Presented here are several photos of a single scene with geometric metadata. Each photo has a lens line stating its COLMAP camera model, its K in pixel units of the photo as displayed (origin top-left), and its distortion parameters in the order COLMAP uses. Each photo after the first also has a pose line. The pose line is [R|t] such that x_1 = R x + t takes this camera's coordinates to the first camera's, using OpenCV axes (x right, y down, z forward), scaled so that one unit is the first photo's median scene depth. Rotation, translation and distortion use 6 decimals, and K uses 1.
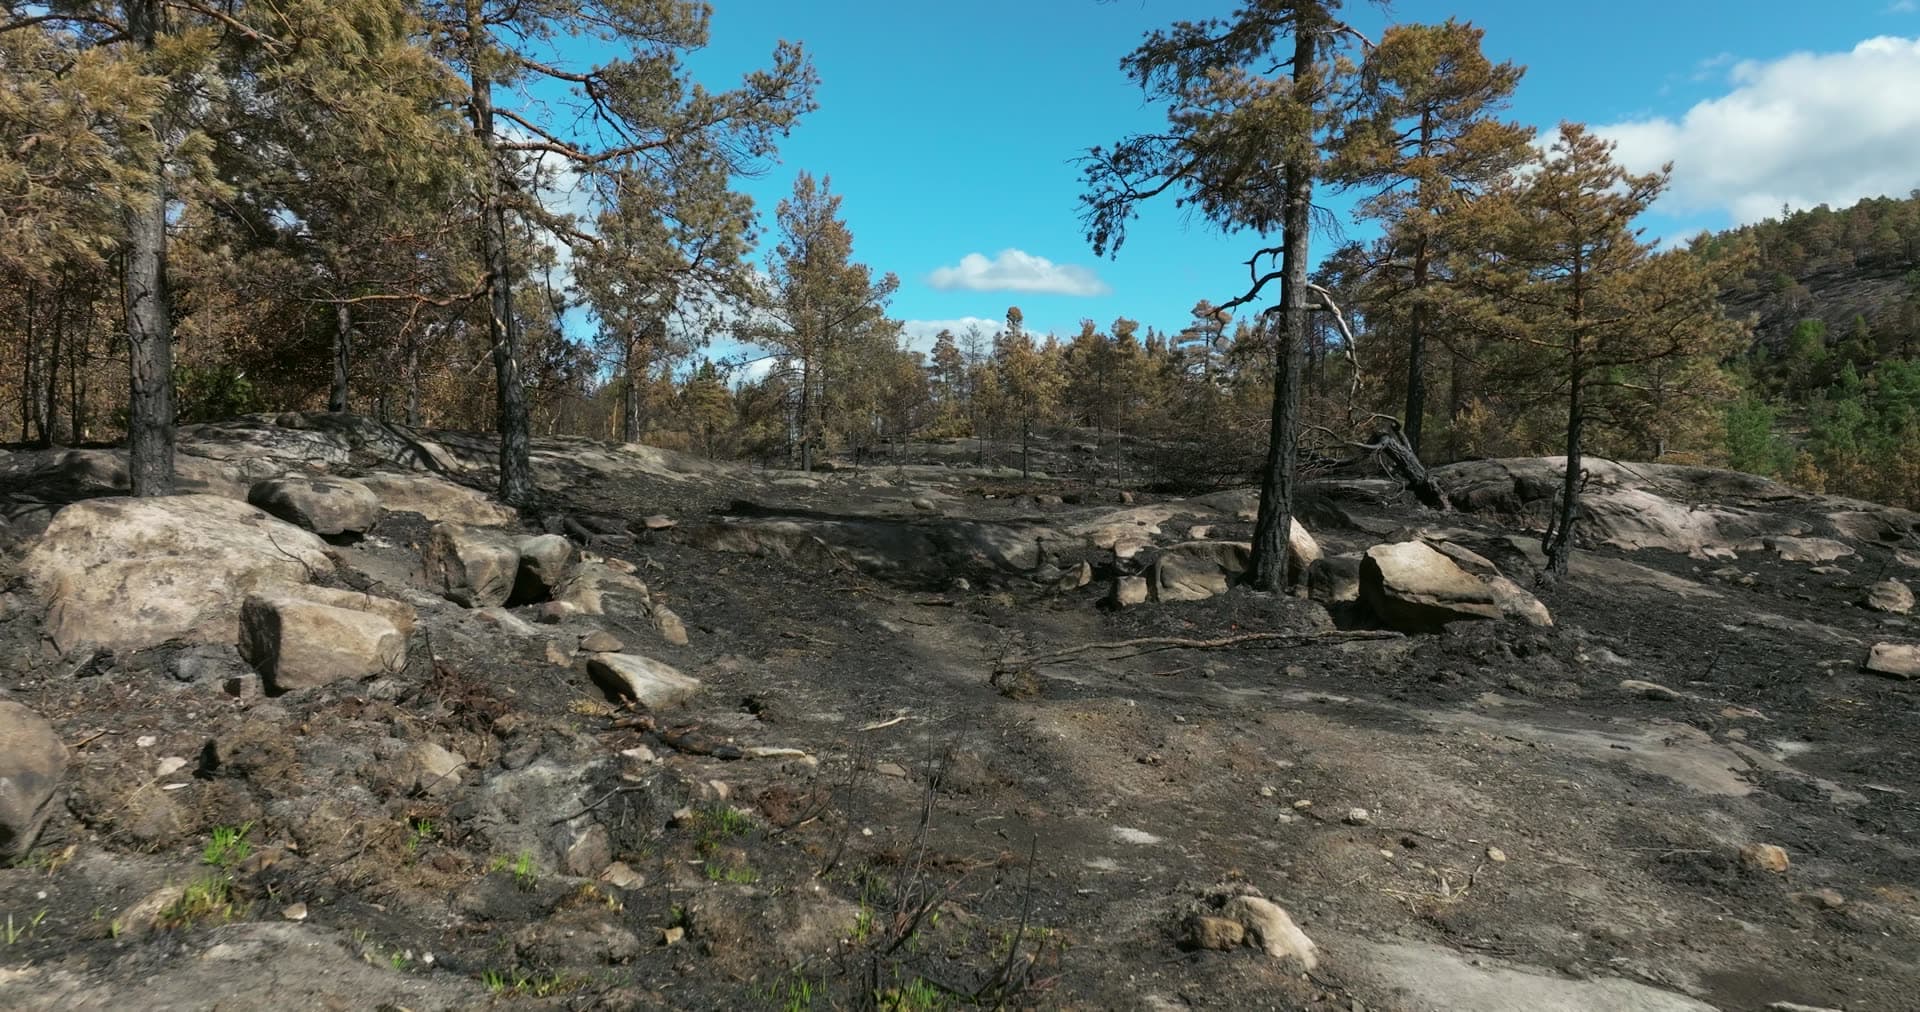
lens RADIAL K [[1351.4, 0, 960.0], [0, 1351.4, 506.0], [0, 0, 1]] dist [0.001228, 0.013887]
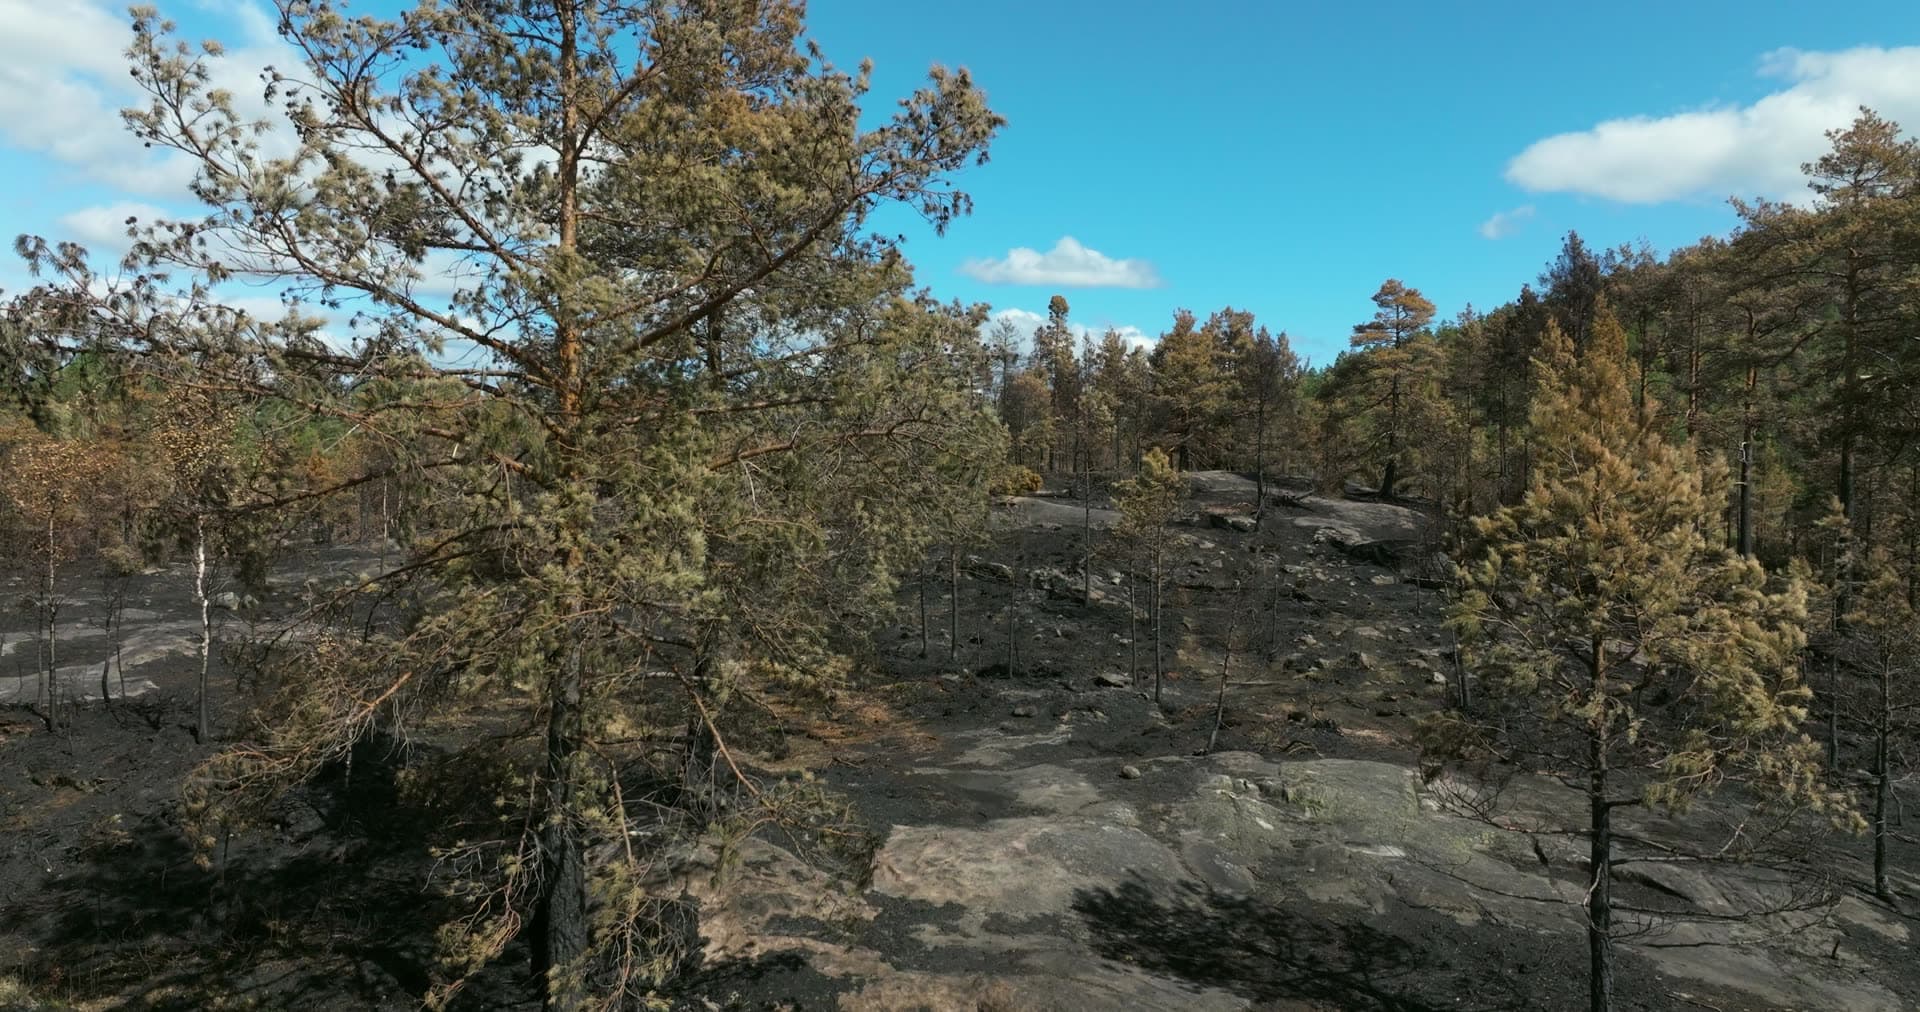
lens RADIAL K [[1351.4, 0, 960.0], [0, 1351.4, 506.0], [0, 0, 1]] dist [0.001228, 0.013887]
pose [[0.999964, 0.001205, -0.008372, -0.021413], [-0.001162, 0.999986, 0.005194, -0.046604], [0.008378, -0.005184, 0.999951, 0.345853]]
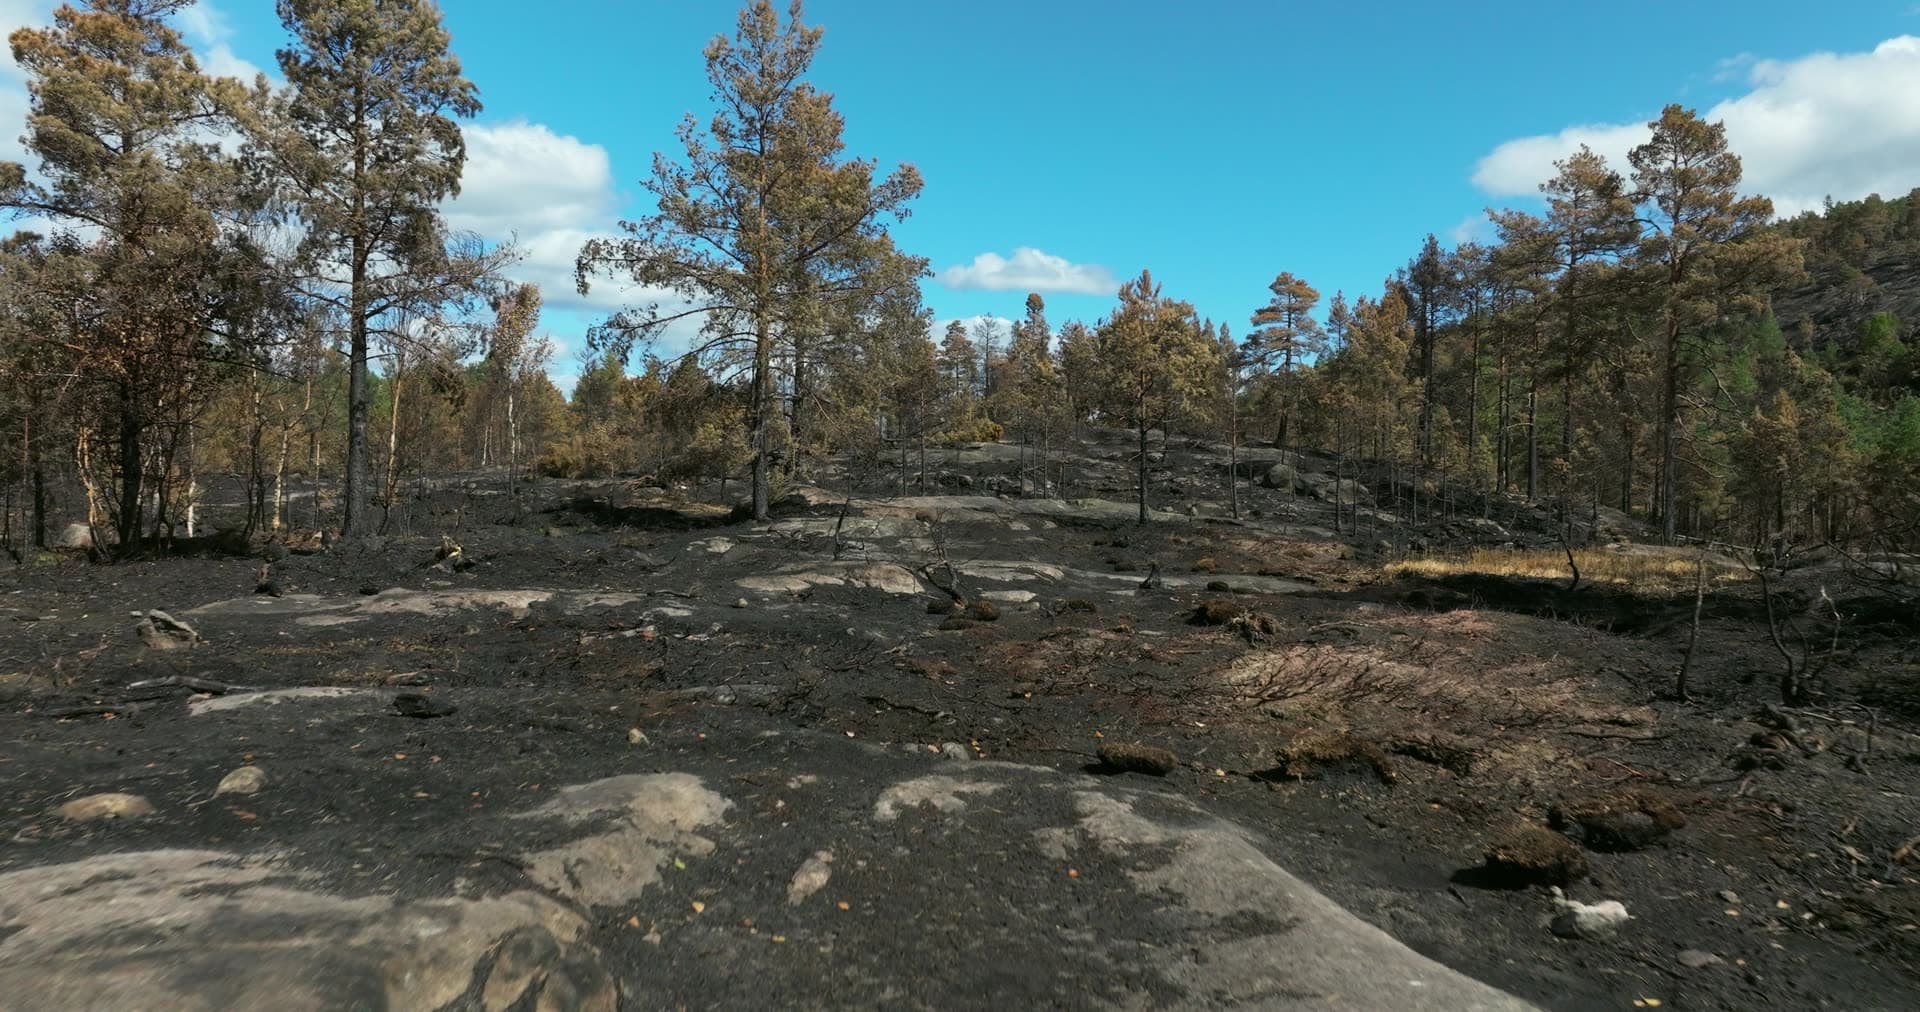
lens RADIAL K [[1351.4, 0, 960.0], [0, 1351.4, 506.0], [0, 0, 1]] dist [0.001228, 0.013887]
pose [[0.999995, 0.001756, -0.002689, -0.012018], [-0.001754, 0.999998, 0.000614, -0.012448], [0.002690, -0.000609, 0.999996, 0.187432]]
